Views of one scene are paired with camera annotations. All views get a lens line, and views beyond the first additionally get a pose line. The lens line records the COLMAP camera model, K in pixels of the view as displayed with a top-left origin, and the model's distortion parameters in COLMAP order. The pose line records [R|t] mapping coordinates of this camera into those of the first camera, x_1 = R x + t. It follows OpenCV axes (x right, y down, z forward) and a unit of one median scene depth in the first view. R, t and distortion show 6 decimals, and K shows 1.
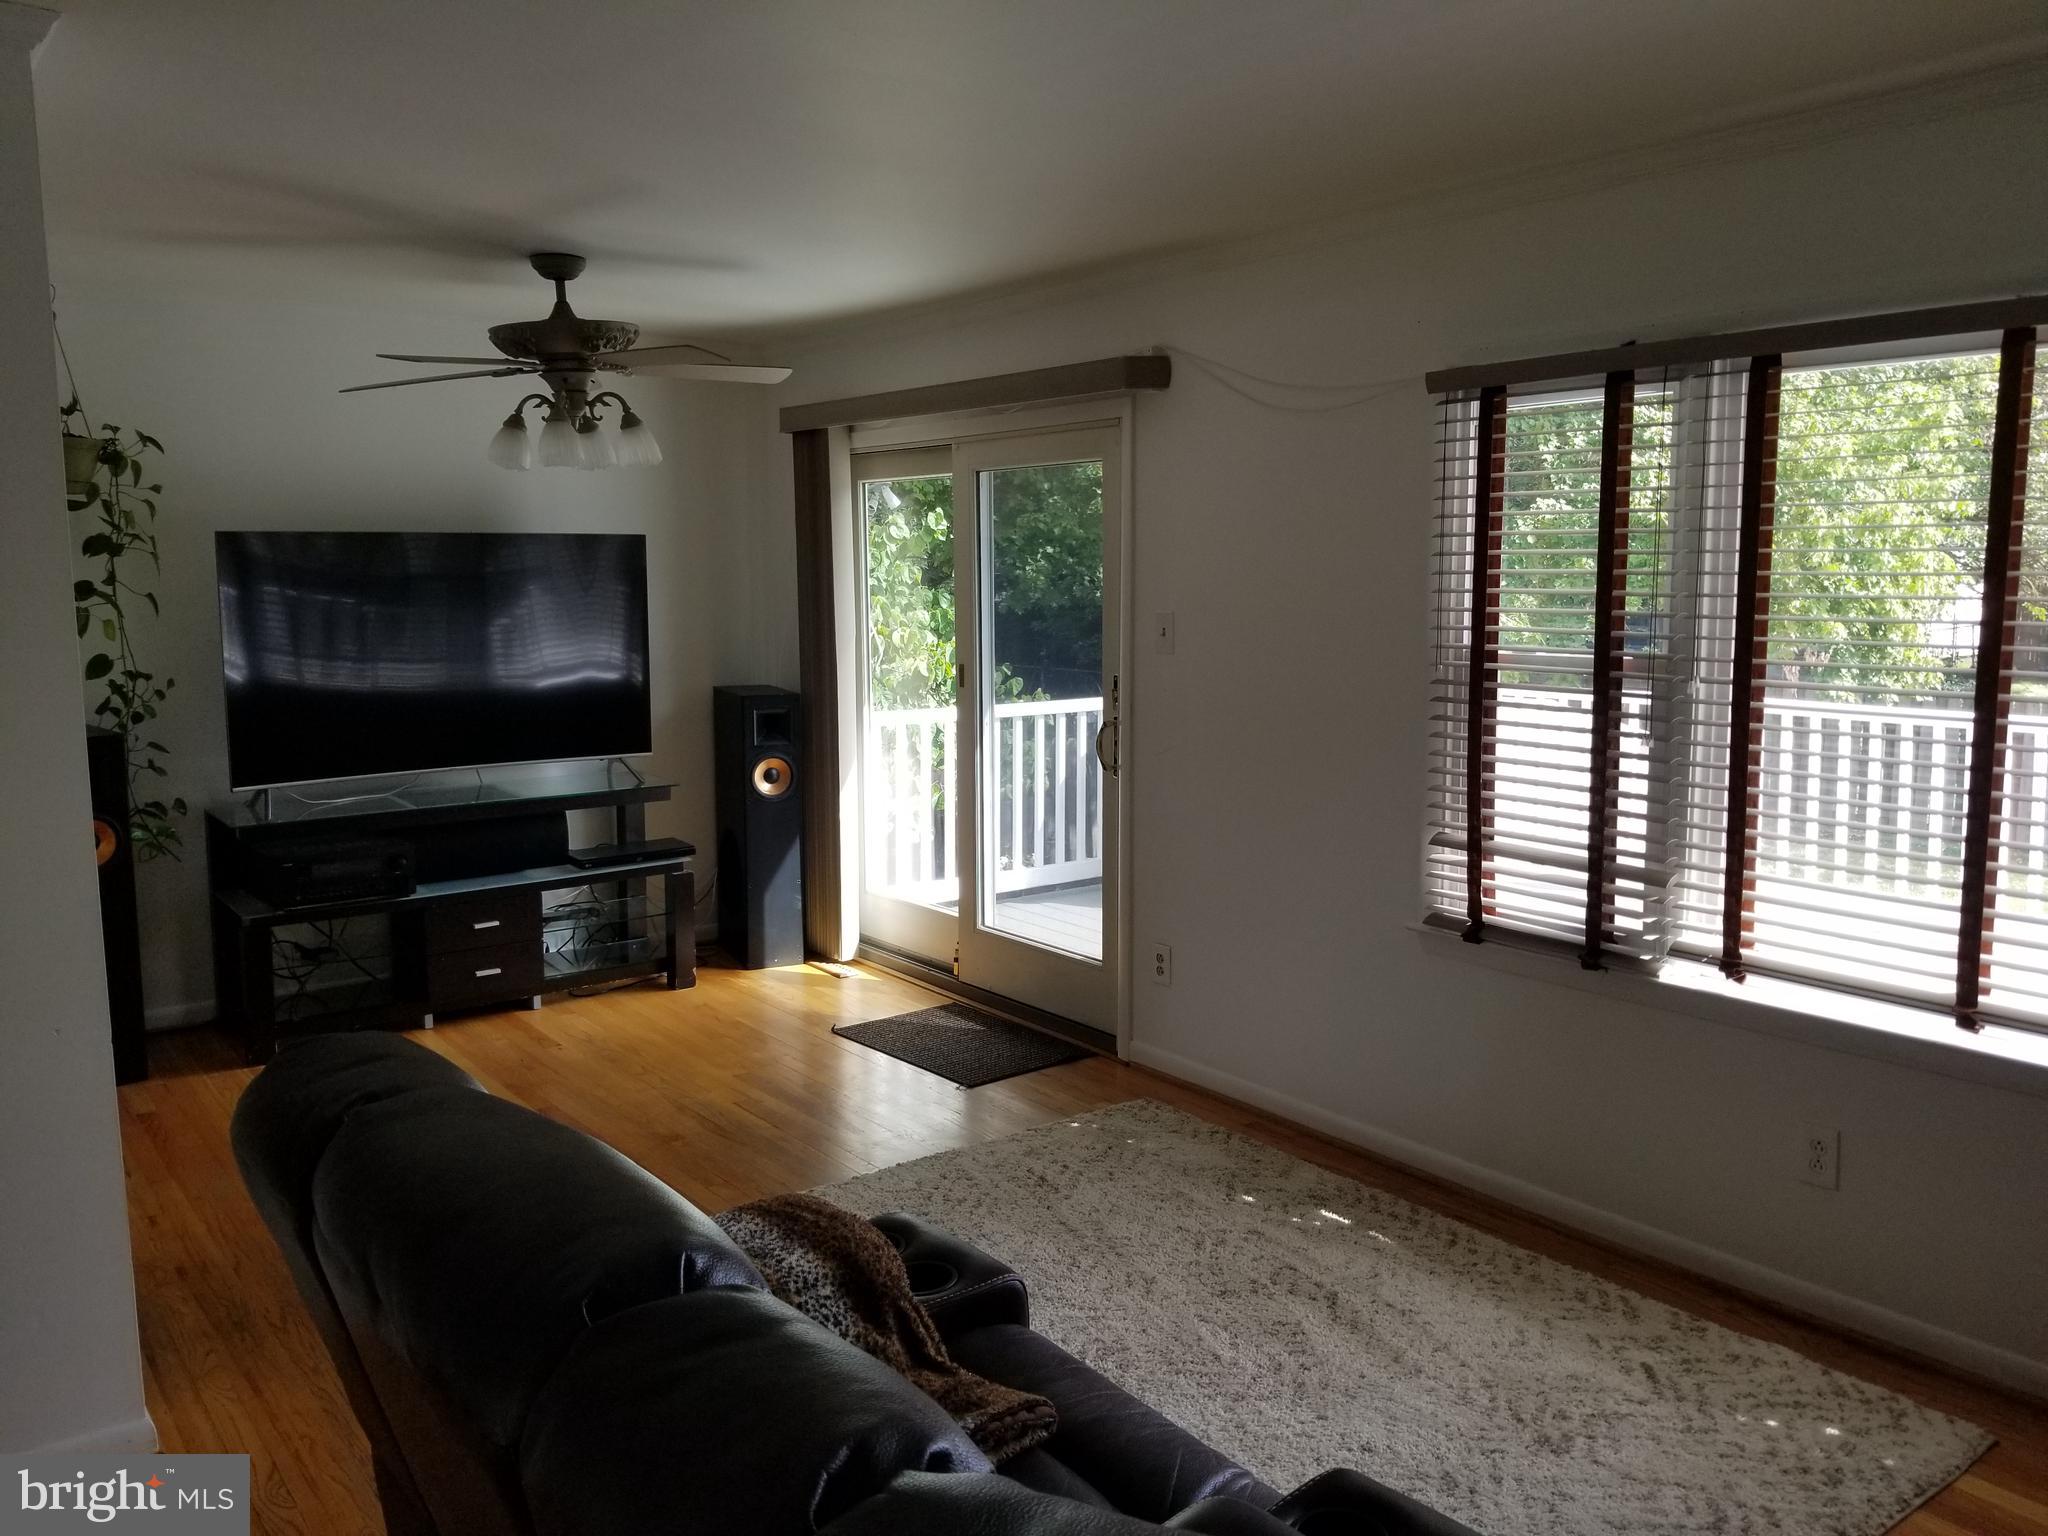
lens RADIAL K [[1592.1, 0, 1024.0], [0, 1592.1, 768.0], [0, 0, 1]] dist [0.103663, -0.217227]
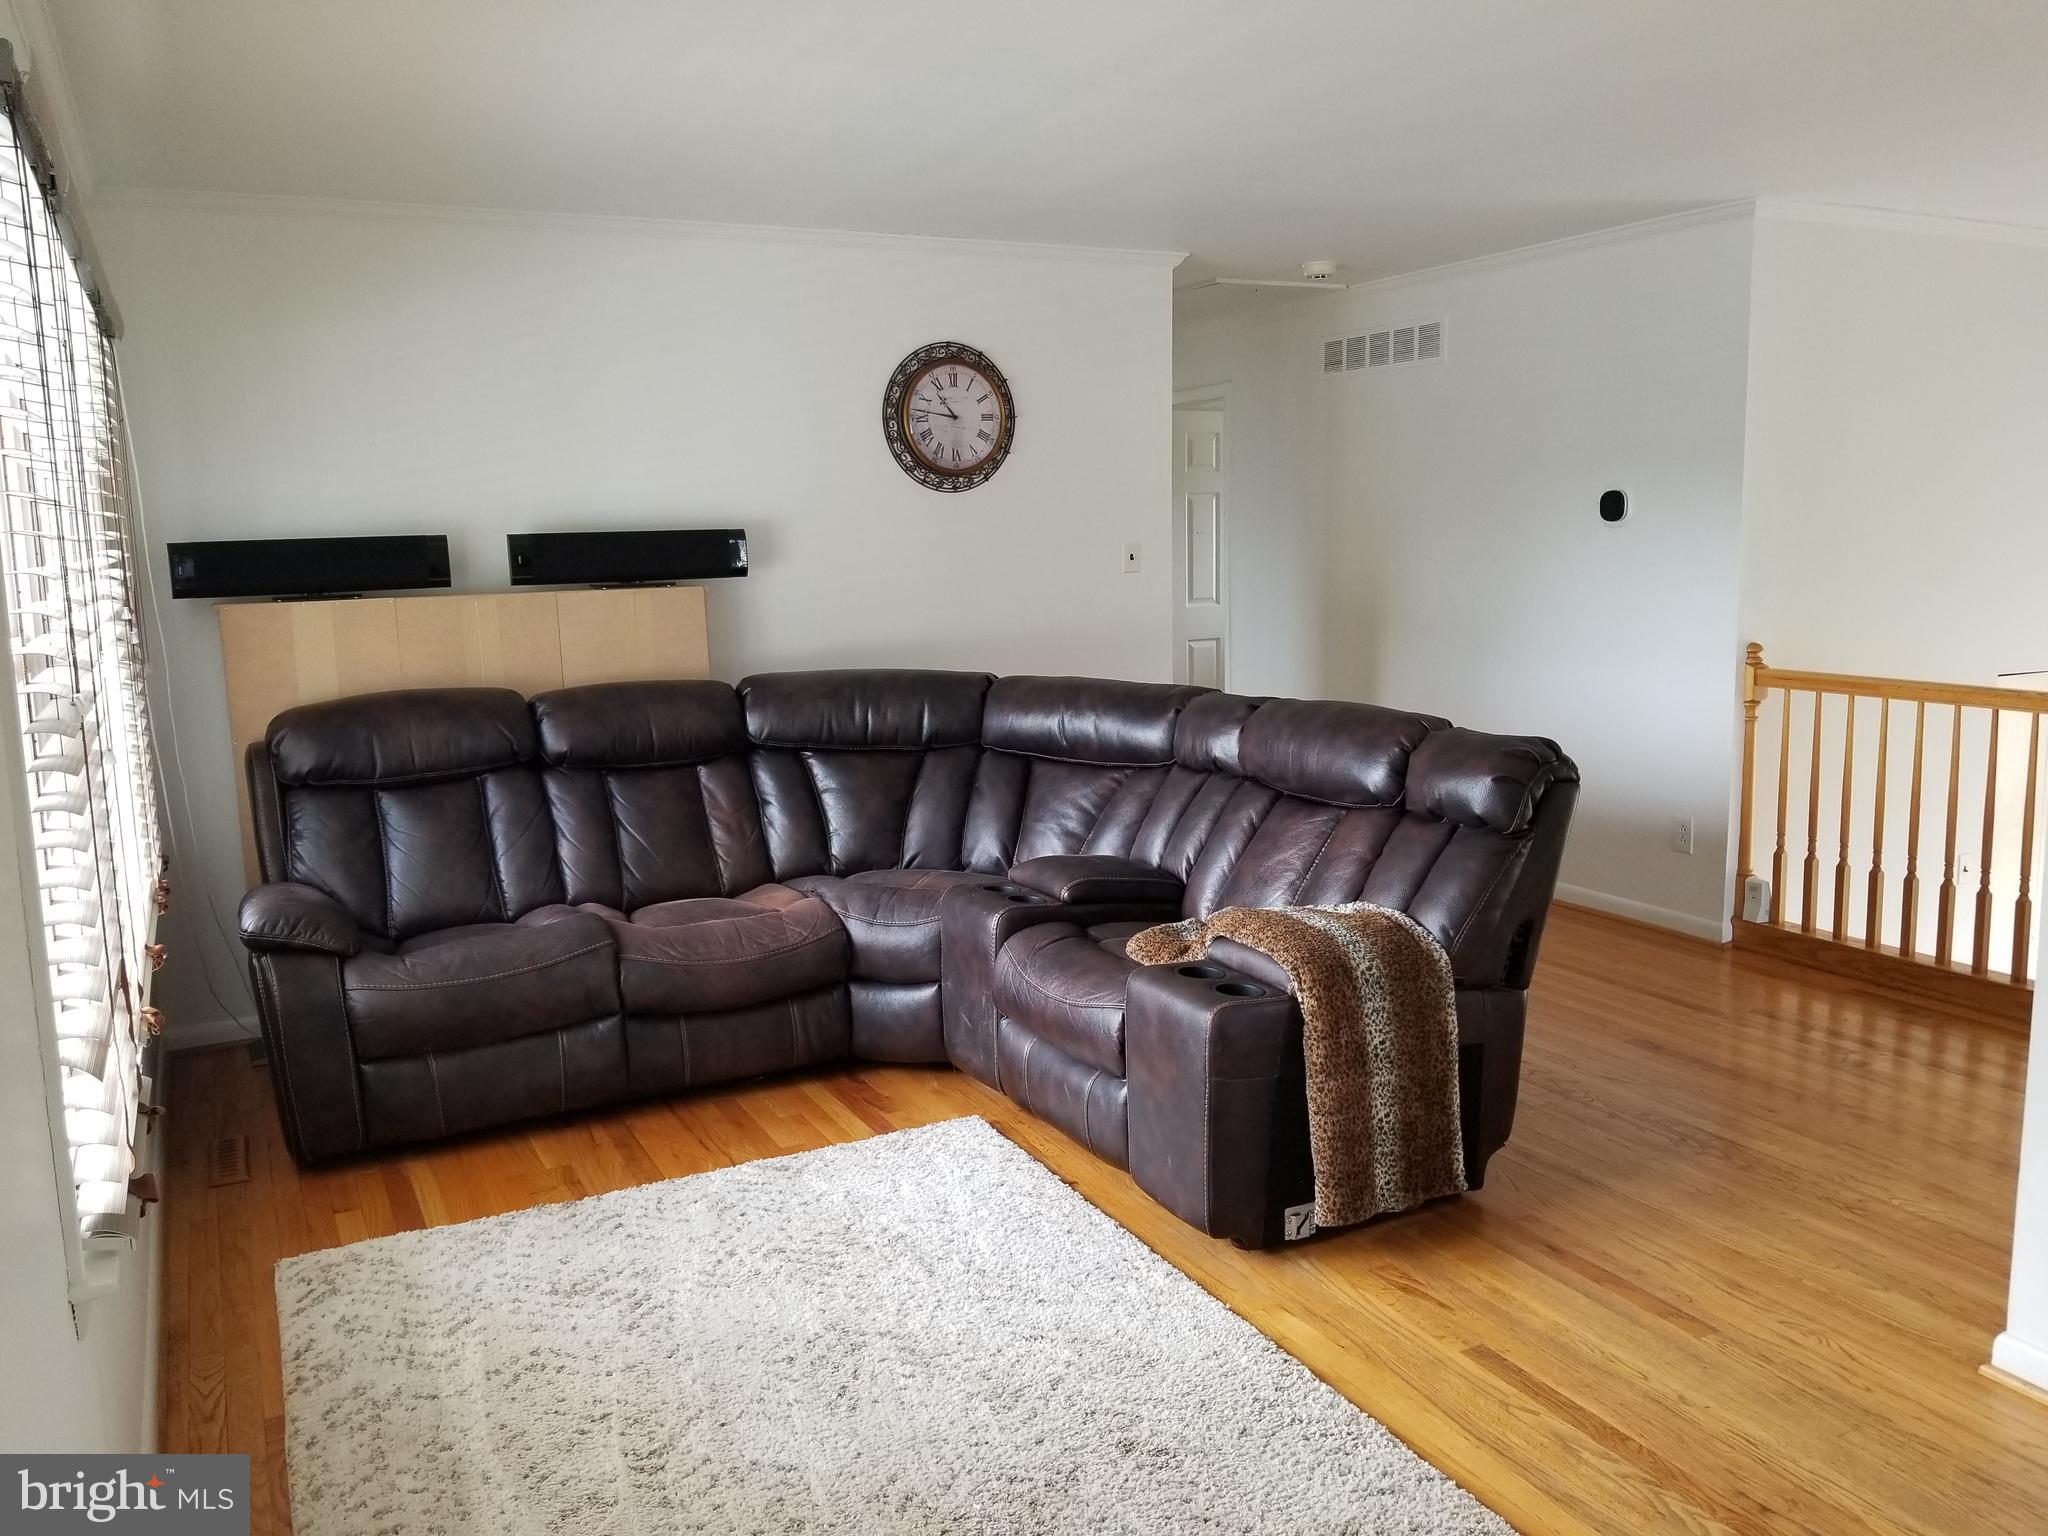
lens RADIAL K [[1599.1, 0, 1044.2], [0, 1599.1, 756.8], [0, 0, 1]] dist [0.070620, -0.136452]
pose [[-0.982981, -0.005768, 0.183618, -0.120438], [0.043126, 0.964331, 0.261162, -0.176095], [-0.178575, 0.264636, -0.947670, 1.612409]]
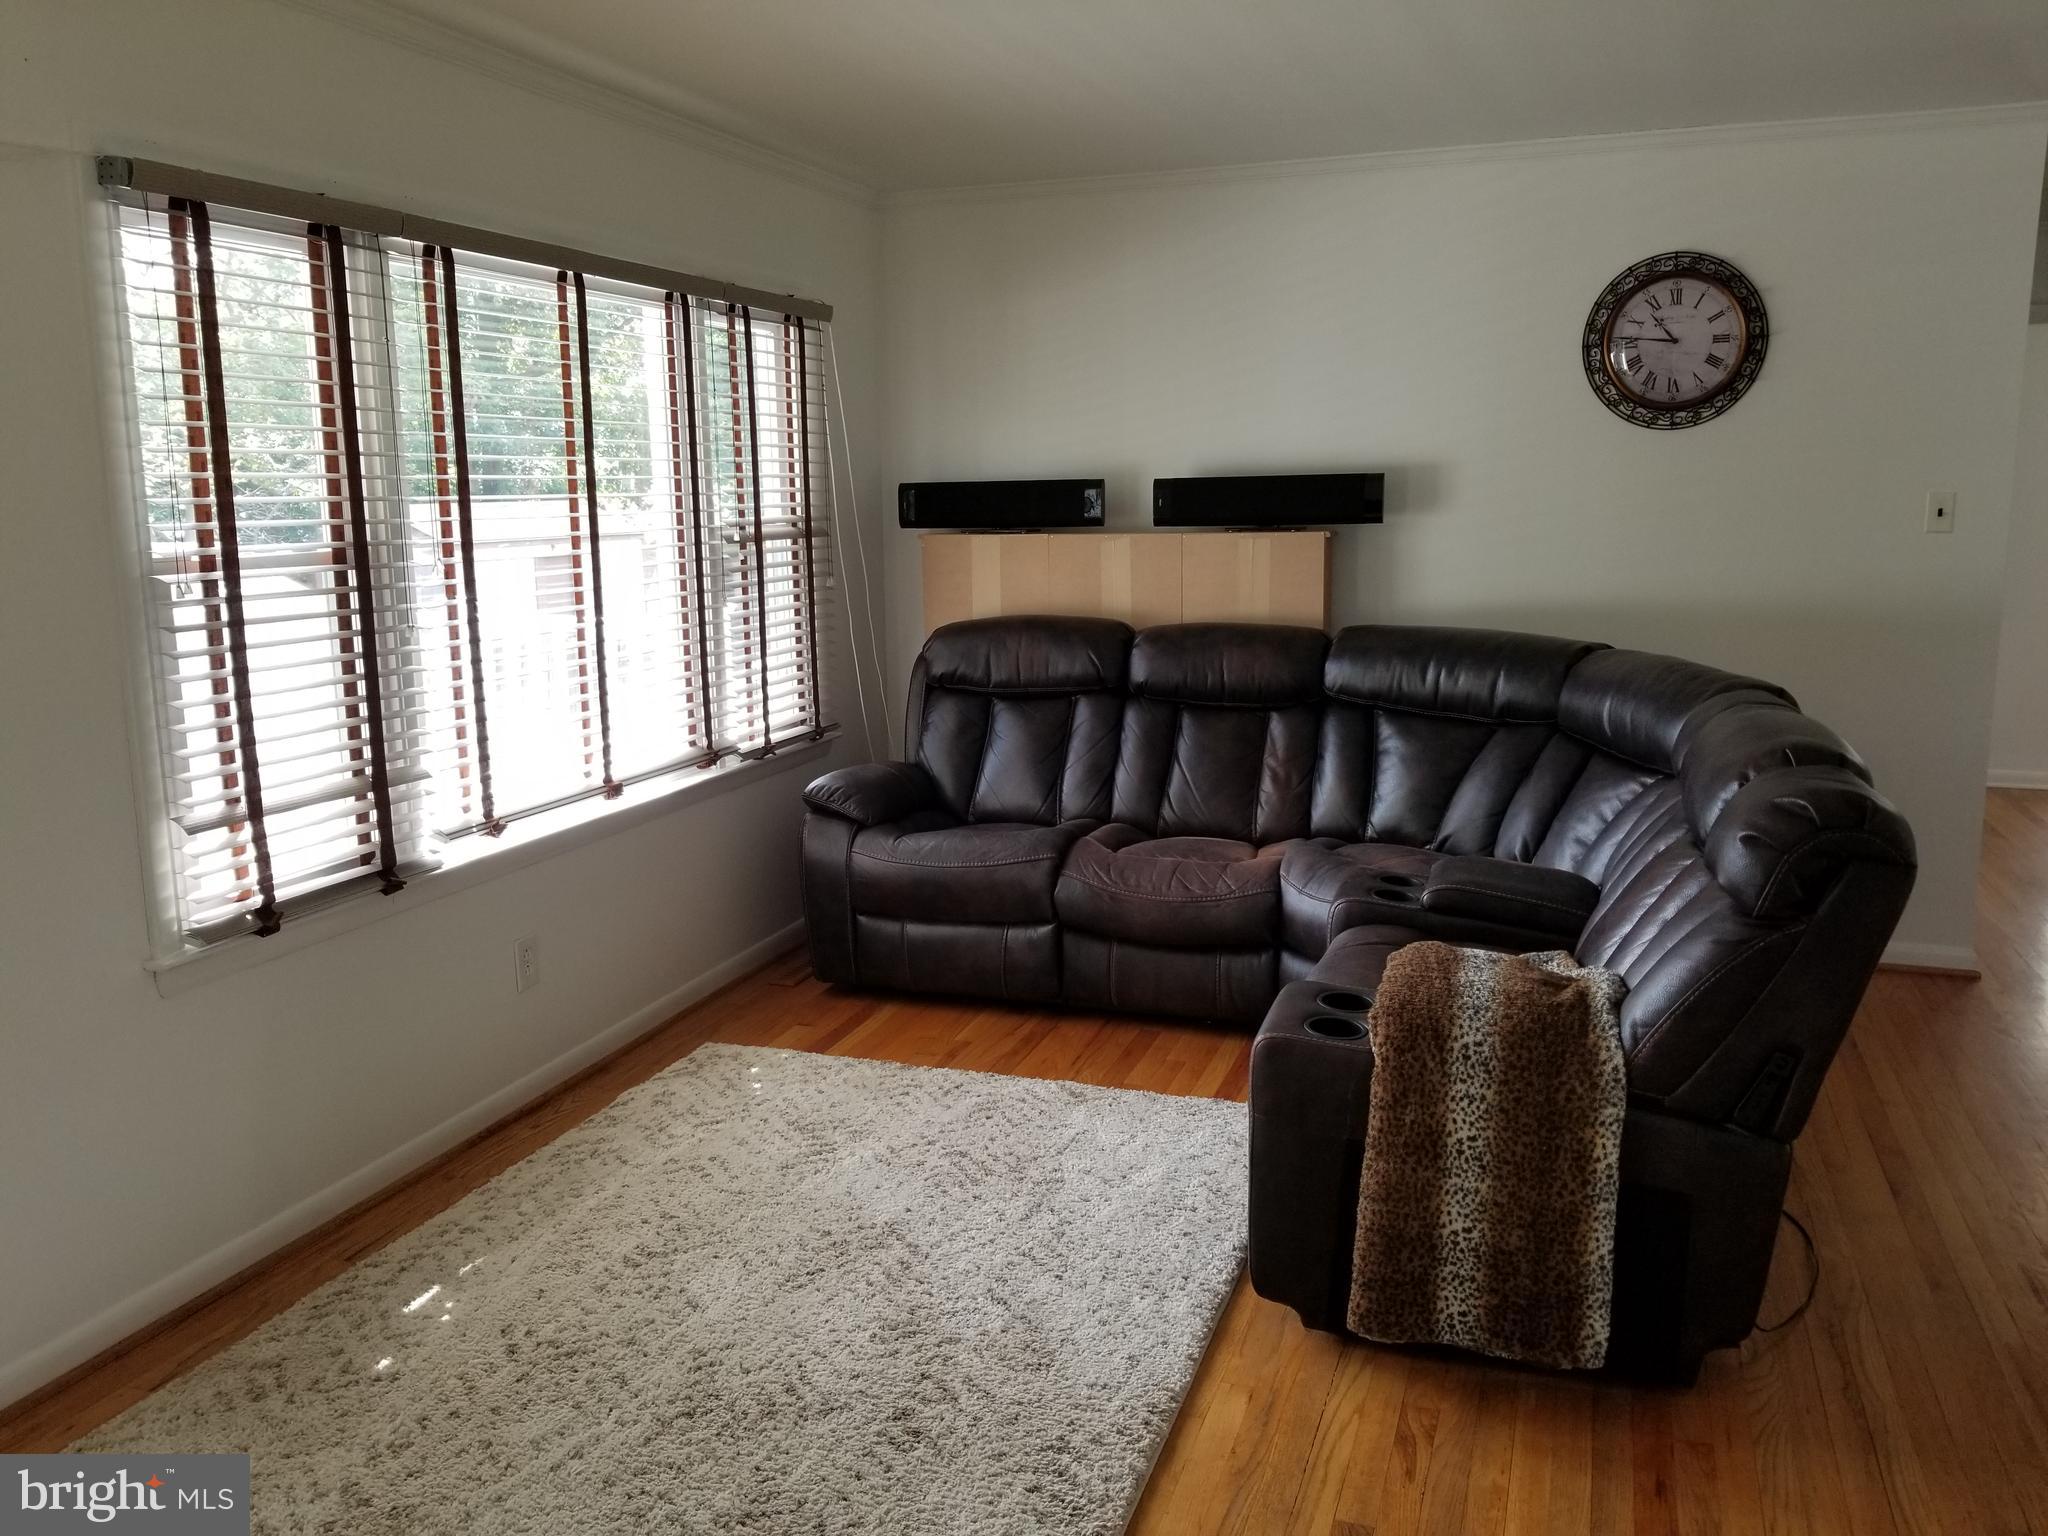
lens RADIAL K [[1592.1, 0, 1024.0], [0, 1592.1, 768.0], [0, 0, 1]] dist [0.103663, -0.217227]
pose [[-0.551759, -0.142374, 0.821761, -0.629434], [0.114075, 0.963177, 0.243469, -0.133369], [-0.826165, 0.228078, -0.515201, 1.244880]]
